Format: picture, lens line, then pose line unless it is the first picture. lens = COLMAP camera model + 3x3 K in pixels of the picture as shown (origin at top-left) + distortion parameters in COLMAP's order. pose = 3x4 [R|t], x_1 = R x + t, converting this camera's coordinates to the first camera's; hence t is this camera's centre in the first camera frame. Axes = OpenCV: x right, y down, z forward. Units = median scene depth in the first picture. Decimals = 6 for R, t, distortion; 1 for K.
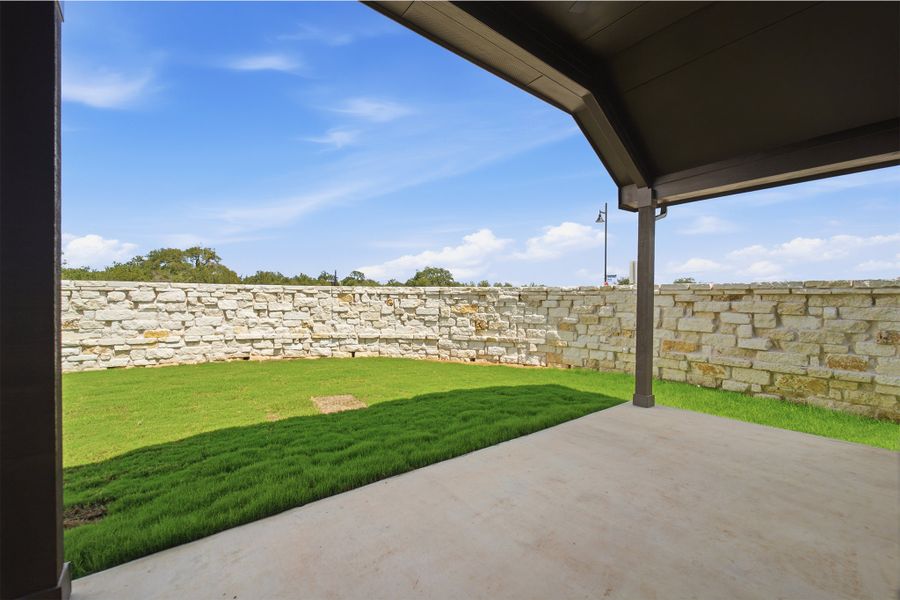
lens RADIAL K [[372.0, 0, 450.8], [0, 372.0, 298.7], [0, 0, 1]] dist [0.000427, 0.000666]
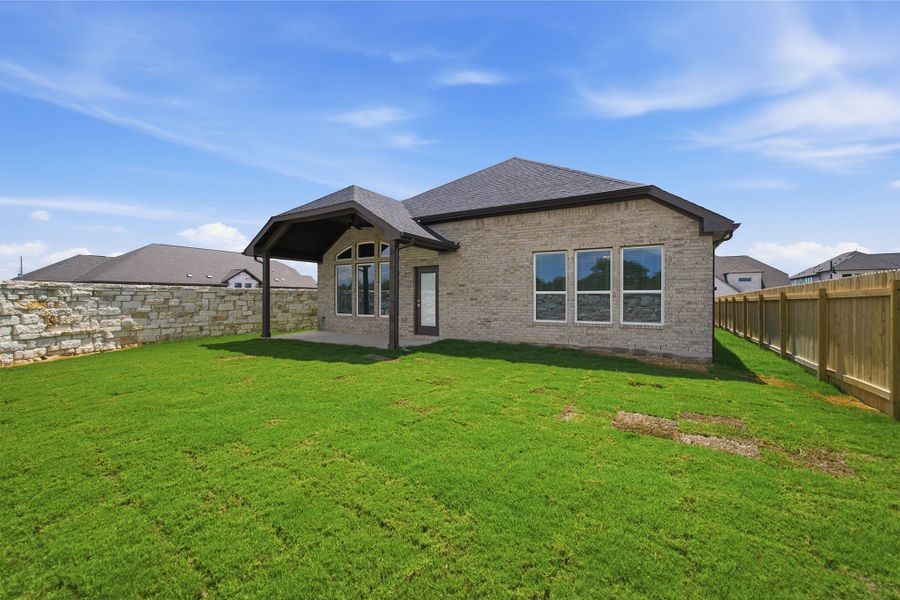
lens RADIAL K [[372.0, 0, 450.8], [0, 372.0, 298.7], [0, 0, 1]] dist [0.000427, 0.000666]
pose [[-0.324204, -0.004731, 0.945975, -1.204517], [0.000764, 0.999986, 0.005263, 0.008924], [-0.945987, 0.002429, -0.324196, 0.332711]]
